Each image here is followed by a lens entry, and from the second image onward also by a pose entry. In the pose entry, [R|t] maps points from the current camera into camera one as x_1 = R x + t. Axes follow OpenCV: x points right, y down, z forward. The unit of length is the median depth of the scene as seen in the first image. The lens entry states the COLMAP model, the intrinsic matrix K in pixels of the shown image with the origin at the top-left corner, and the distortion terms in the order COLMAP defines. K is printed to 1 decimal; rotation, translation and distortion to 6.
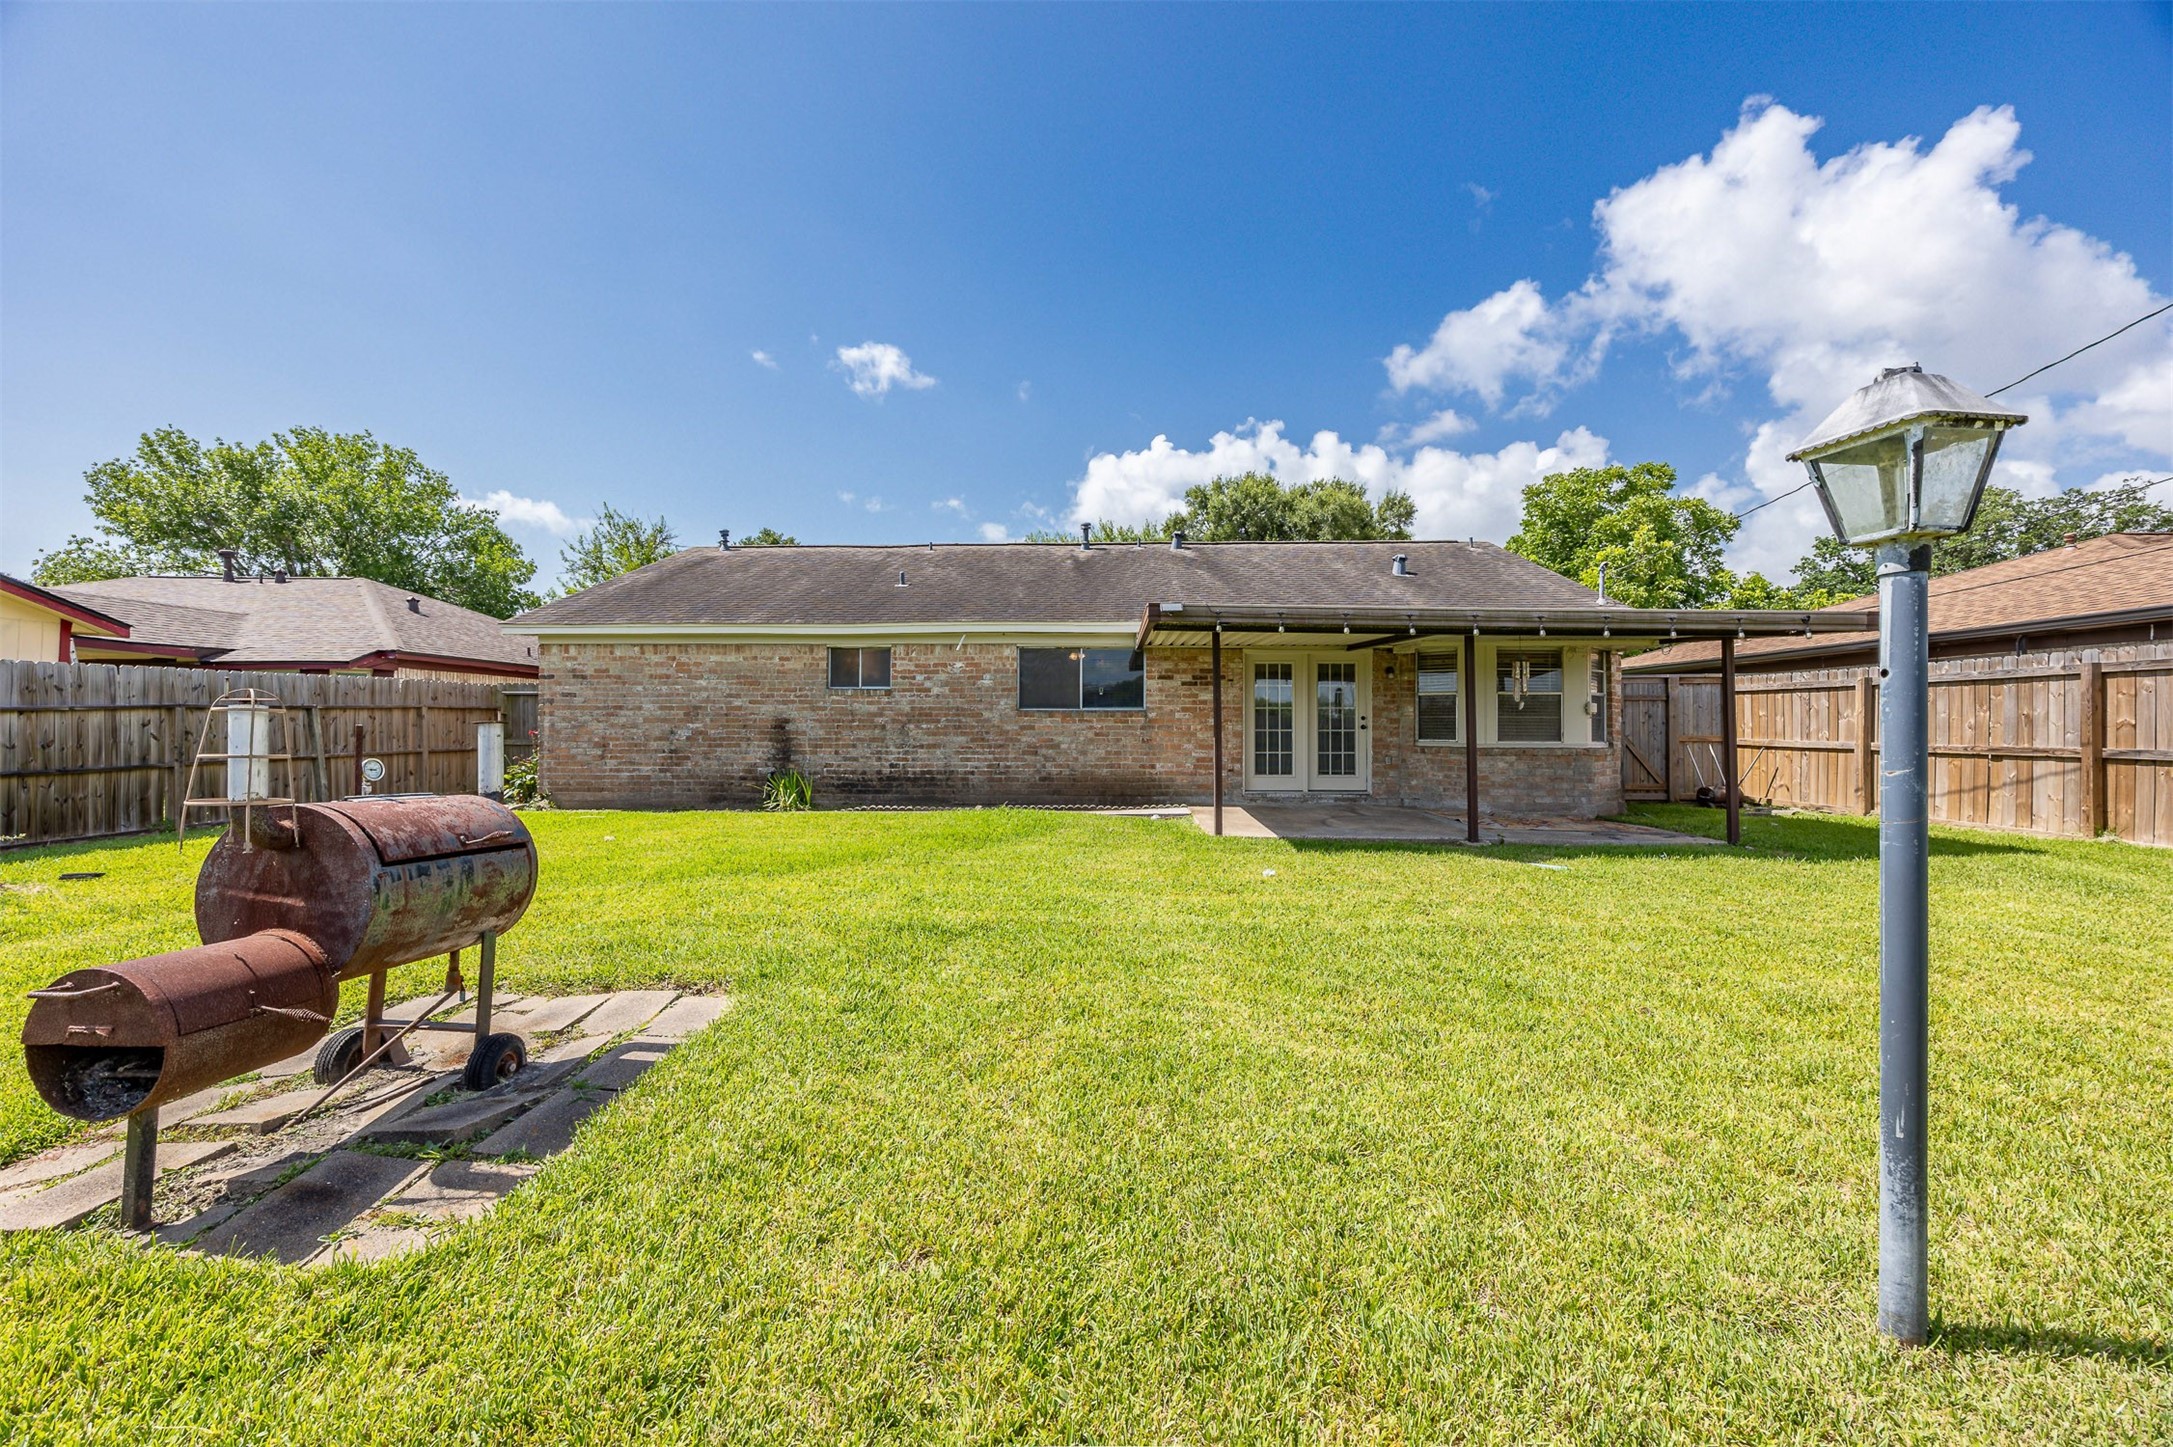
lens RADIAL K [[883.9, 0, 1087.1], [0, 883.9, 725.0], [0, 0, 1]] dist [0.001084, 0.000017]
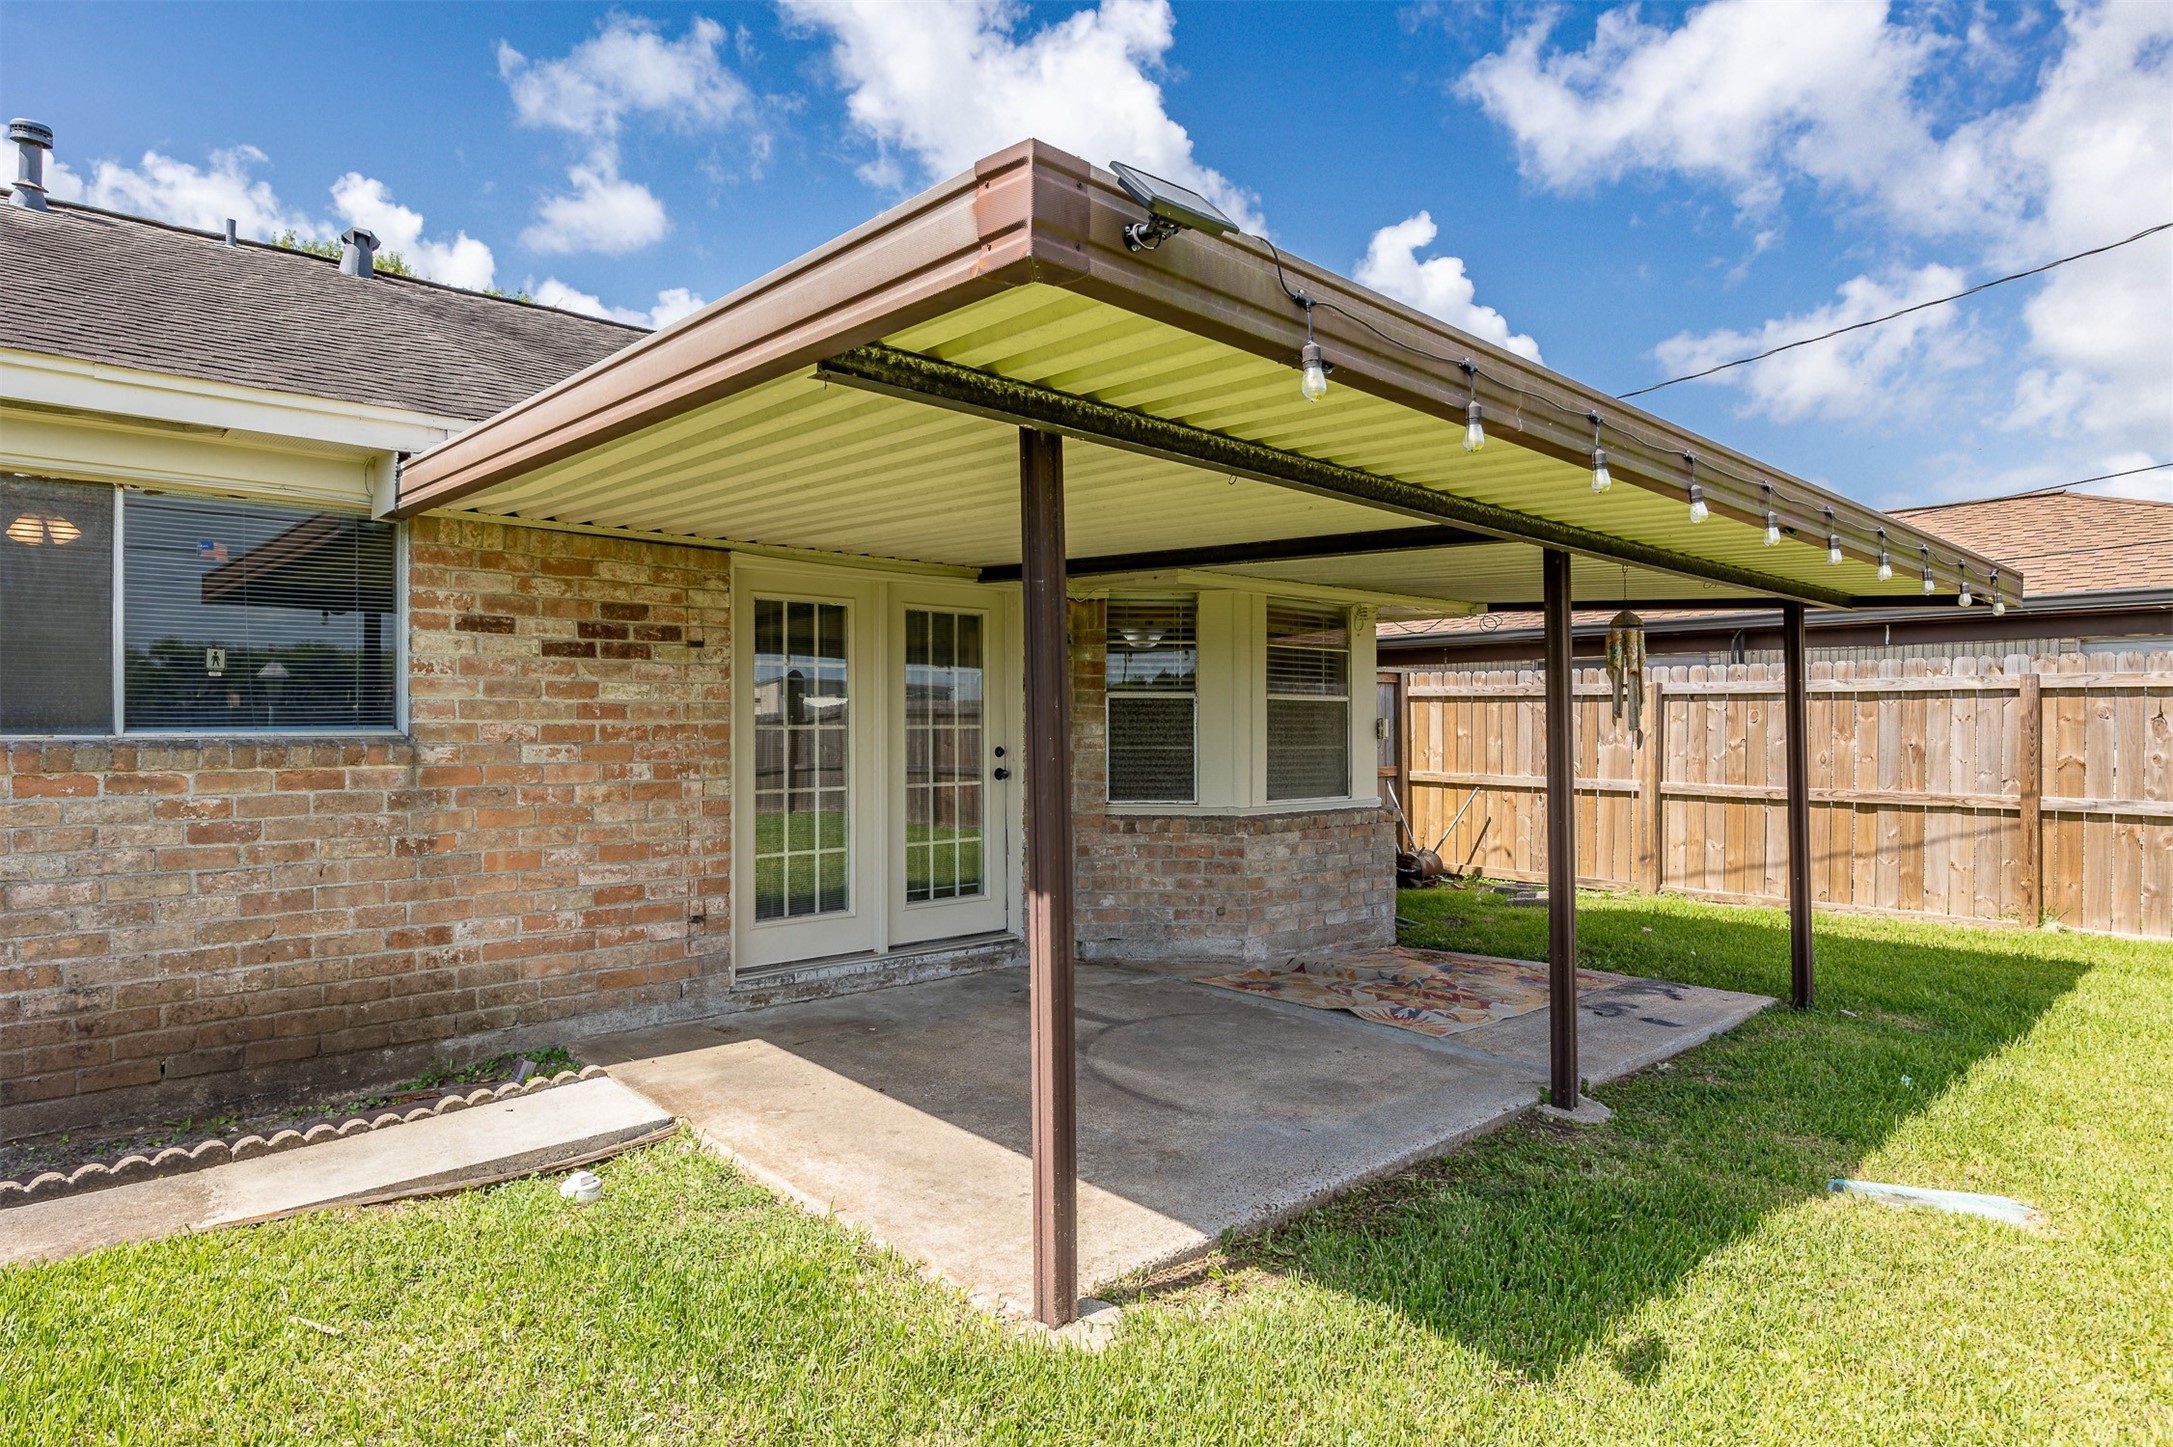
lens RADIAL K [[1232.7, 0, 1084.2], [0, 1232.7, 720.2], [0, 0, 1]] dist [0.000880, -0.000888]
pose [[0.716881, 0.001019, 0.697194, -0.053883], [-0.002639, 0.999996, 0.001251, -0.023354], [-0.697190, -0.002737, 0.716881, 0.571927]]
